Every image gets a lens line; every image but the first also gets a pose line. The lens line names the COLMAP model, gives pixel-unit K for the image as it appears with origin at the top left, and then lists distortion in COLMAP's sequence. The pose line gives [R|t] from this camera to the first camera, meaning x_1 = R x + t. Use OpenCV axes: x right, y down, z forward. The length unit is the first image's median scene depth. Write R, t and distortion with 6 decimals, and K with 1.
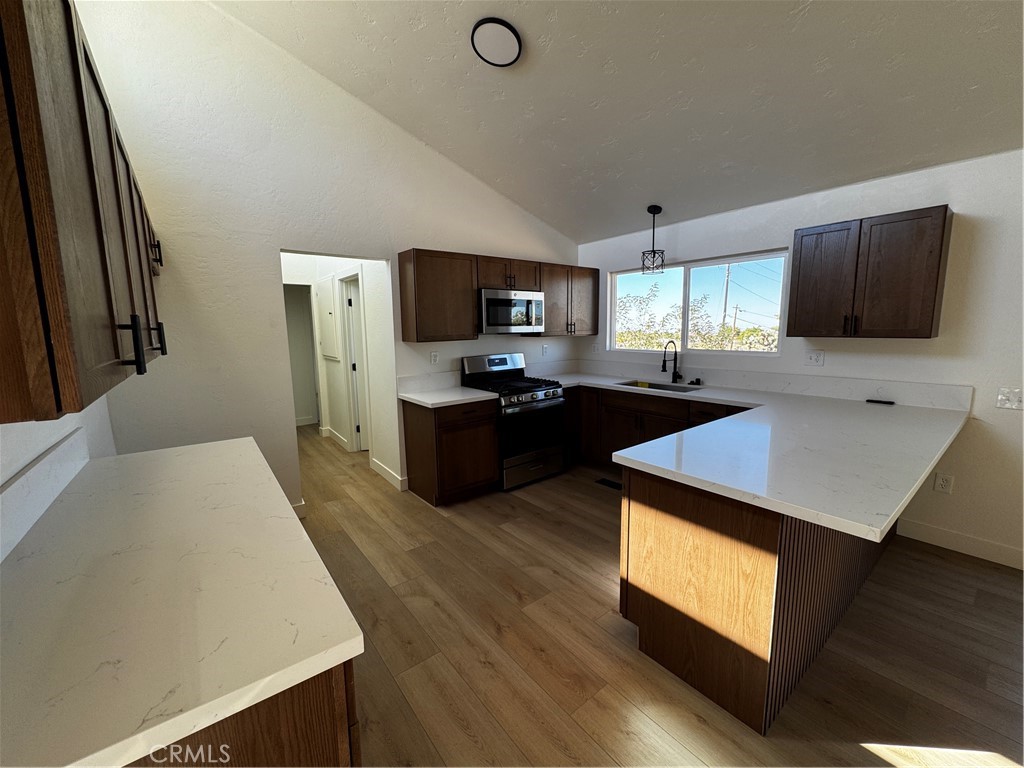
lens RADIAL K [[410.3, 0, 510.8], [0, 410.3, 387.5], [0, 0, 1]] dist [0.001363, 0.000200]
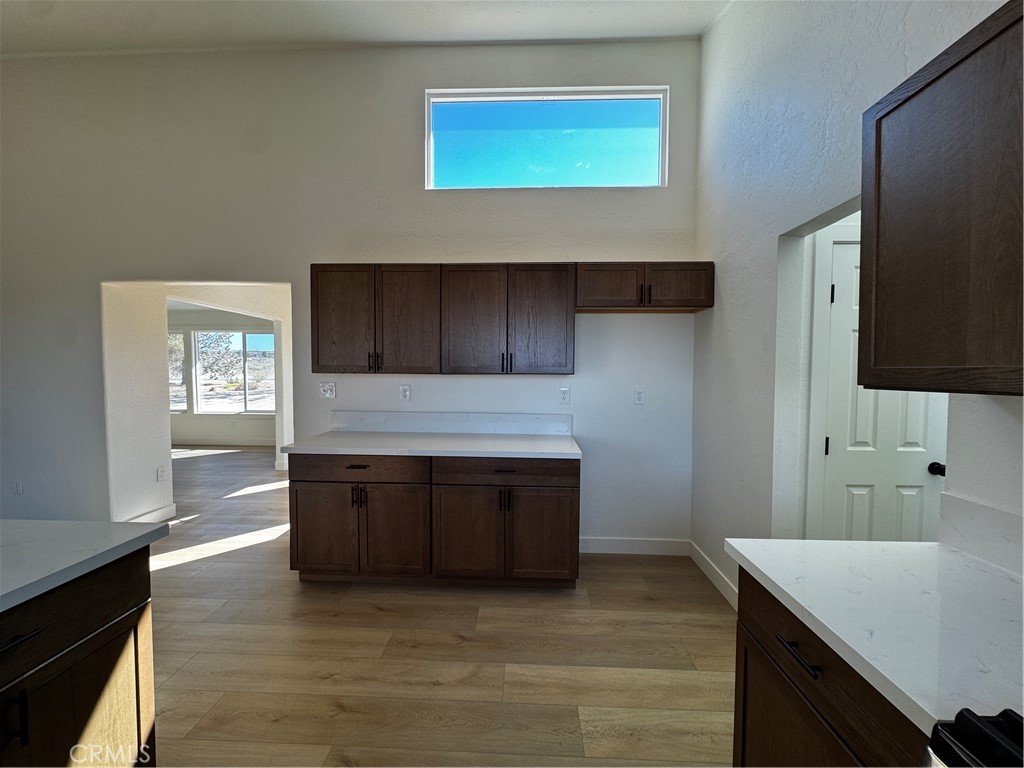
lens RADIAL K [[409.6, 0, 512.0], [0, 409.6, 384.0], [0, 0, 1]] dist [-0.003608, -0.000169]
pose [[-0.646226, 0.037761, -0.762211, 0.261218], [-0.107192, 0.984382, 0.139648, -0.157136], [0.755580, 0.171947, -0.632086, 1.227009]]
